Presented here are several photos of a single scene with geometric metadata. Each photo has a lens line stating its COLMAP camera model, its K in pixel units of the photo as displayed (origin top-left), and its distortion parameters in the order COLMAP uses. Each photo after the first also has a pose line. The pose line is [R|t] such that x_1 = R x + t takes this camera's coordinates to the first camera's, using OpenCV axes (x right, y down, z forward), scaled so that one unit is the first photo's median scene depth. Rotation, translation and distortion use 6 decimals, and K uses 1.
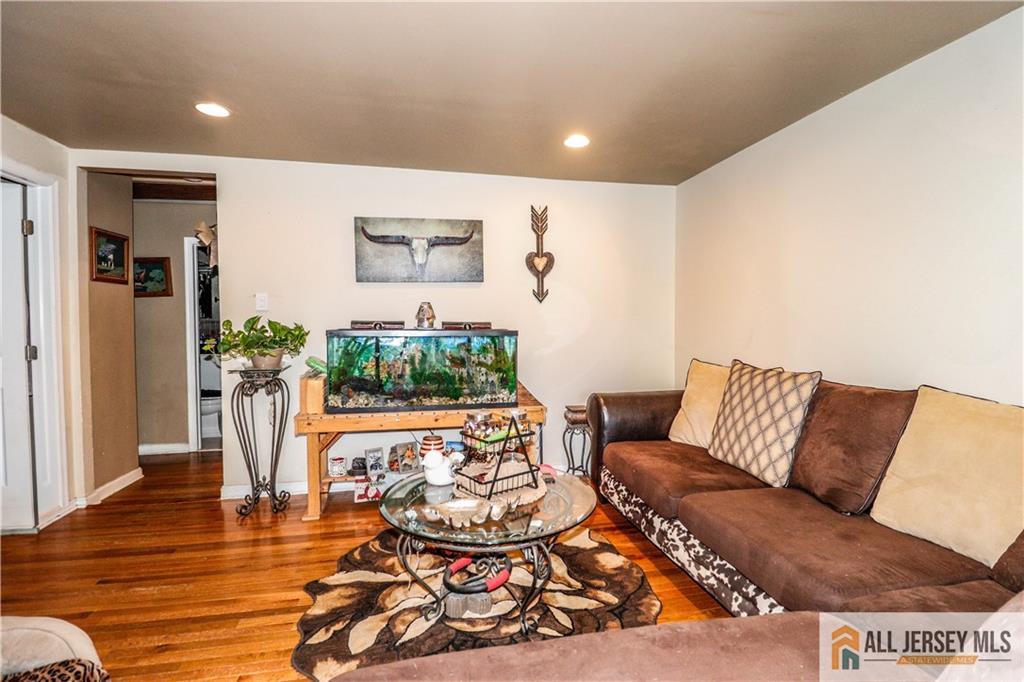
lens RADIAL K [[489.3, 0, 512.0], [0, 489.3, 341.0], [0, 0, 1]] dist [0.000452, -0.015903]
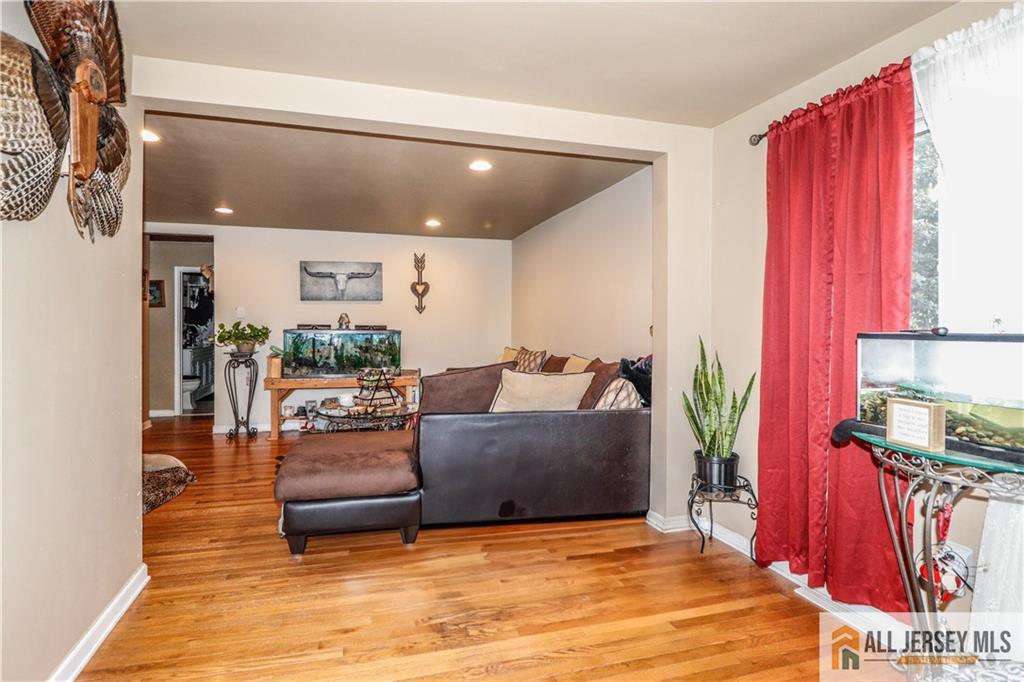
lens RADIAL K [[478.4, 0, 506.9], [0, 478.4, 328.1], [0, 0, 1]] dist [0.000899, -0.014695]
pose [[0.992221, 0.002564, 0.124462, 0.171166], [0.001988, 0.999334, -0.036432, 0.031350], [-0.124472, 0.036396, 0.991555, -0.684746]]
